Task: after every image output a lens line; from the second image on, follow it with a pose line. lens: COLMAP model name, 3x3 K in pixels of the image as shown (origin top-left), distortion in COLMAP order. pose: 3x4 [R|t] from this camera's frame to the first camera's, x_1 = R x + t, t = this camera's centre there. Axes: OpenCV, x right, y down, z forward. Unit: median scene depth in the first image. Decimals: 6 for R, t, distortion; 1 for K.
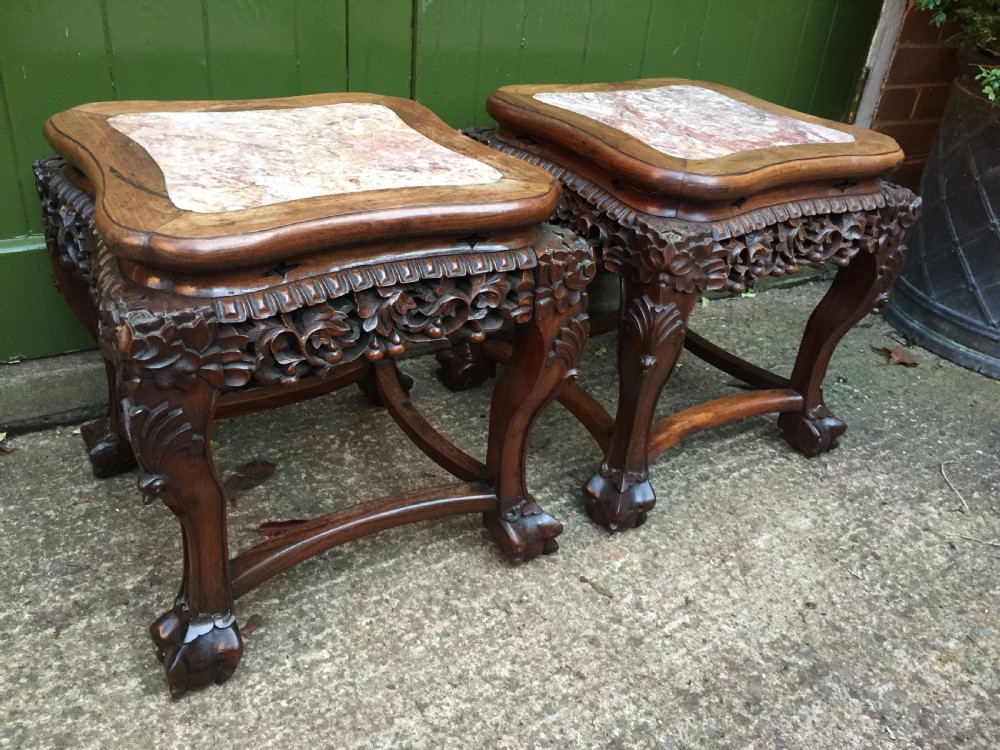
lens RADIAL K [[865.0, 0, 509.3], [0, 865.0, 369.2], [0, 0, 1]] dist [0.084750, -0.128704]
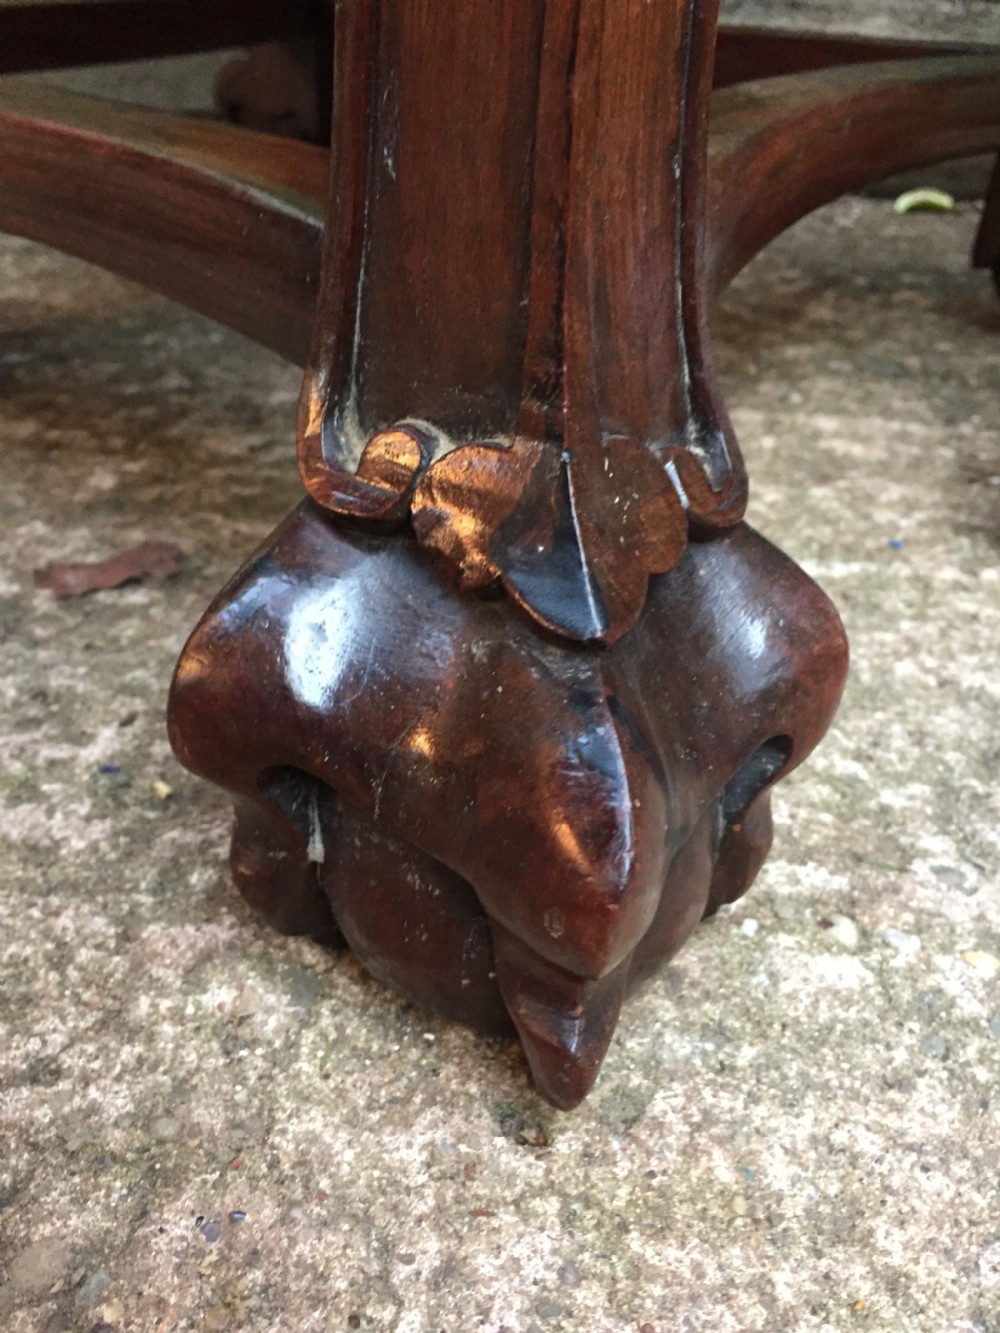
lens RADIAL K [[1199.2, 0, 498.9], [0, 1199.2, 664.5], [0, 0, 1]] dist [0.030521, -0.047960]
pose [[0.833196, 0.263810, -0.485992, -0.063225], [-0.256784, 0.962943, 0.082477, 0.258416], [0.489741, 0.056076, 0.870063, 0.762573]]
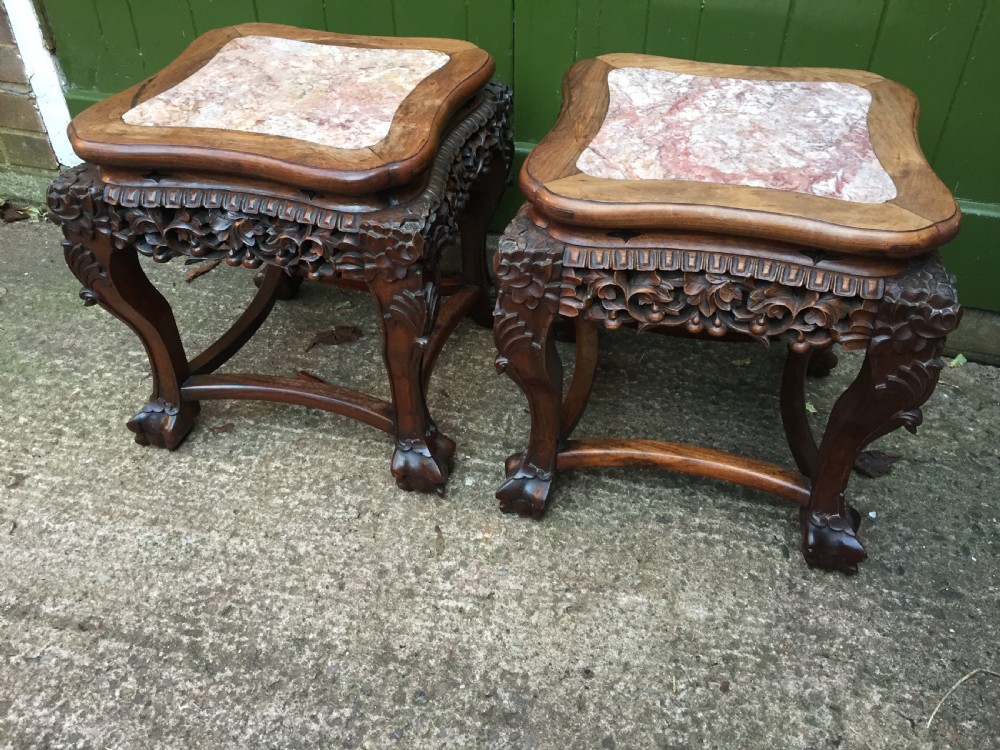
lens RADIAL K [[865.0, 0, 499.4], [0, 865.0, 372.4], [0, 0, 1]] dist [0.084750, -0.128704]
pose [[0.688108, 0.383049, -0.616264, 0.782822], [-0.303187, 0.923394, 0.235418, -0.232459], [0.659231, 0.024850, 0.751530, 0.249043]]
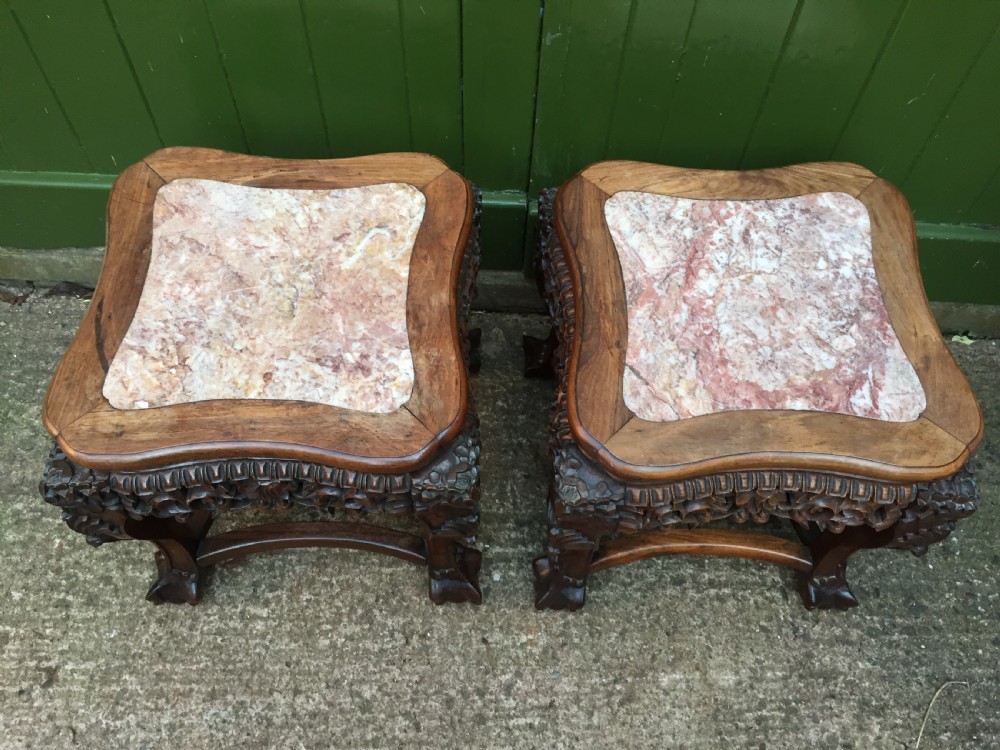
lens RADIAL K [[865.0, 0, 502.4], [0, 865.0, 375.0], [0, 0, 1]] dist [0.084750, -0.128704]
pose [[0.843806, 0.423462, -0.329654, 0.365376], [-0.228128, 0.839061, 0.493897, -0.689820], [0.485746, -0.341550, 0.804608, 0.203408]]
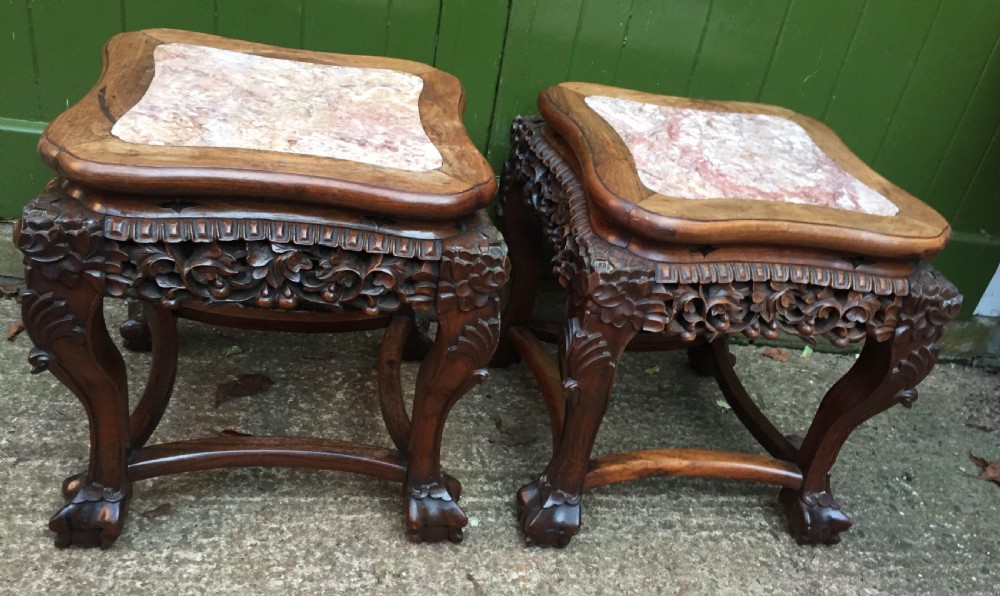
lens RADIAL K [[893.3, 0, 521.1], [0, 893.3, 337.3], [0, 0, 1]] dist [0.082806, -0.124027]
pose [[0.922121, 0.267985, -0.279063, 0.378532], [-0.268951, 0.962496, 0.035581, -0.081673], [0.278133, 0.042244, 0.959613, 0.014983]]
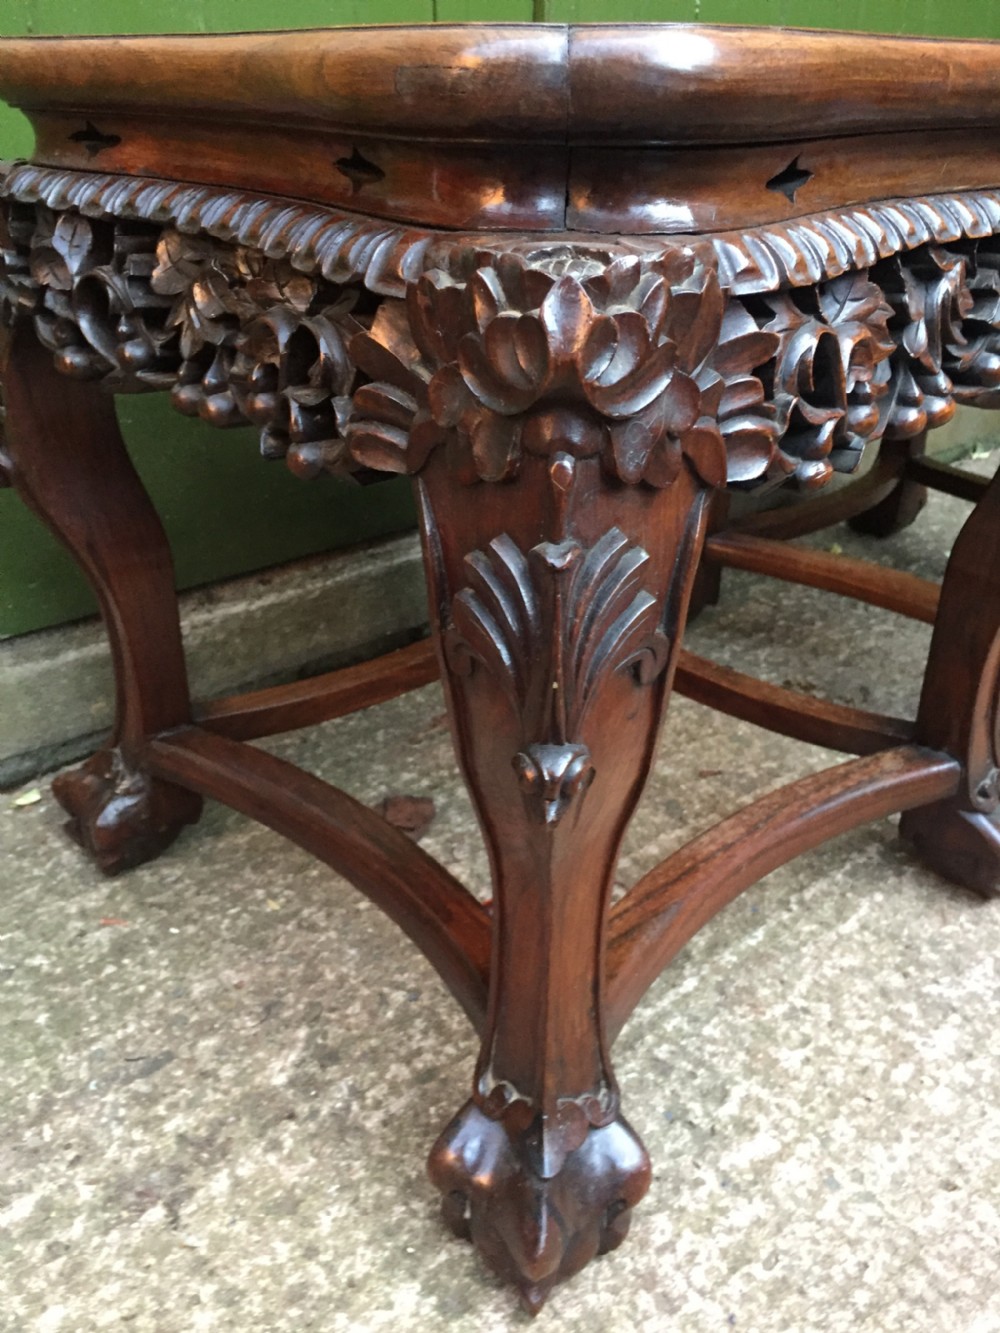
lens RADIAL K [[1153.1, 0, 506.3], [0, 1153.1, 678.5], [0, 0, 1]] dist [0.084750, -0.128704]
pose [[0.981117, -0.152964, 0.118367, -0.358478], [0.155676, 0.987709, -0.013960, 0.067596], [-0.114777, 0.032123, 0.992872, 0.374073]]
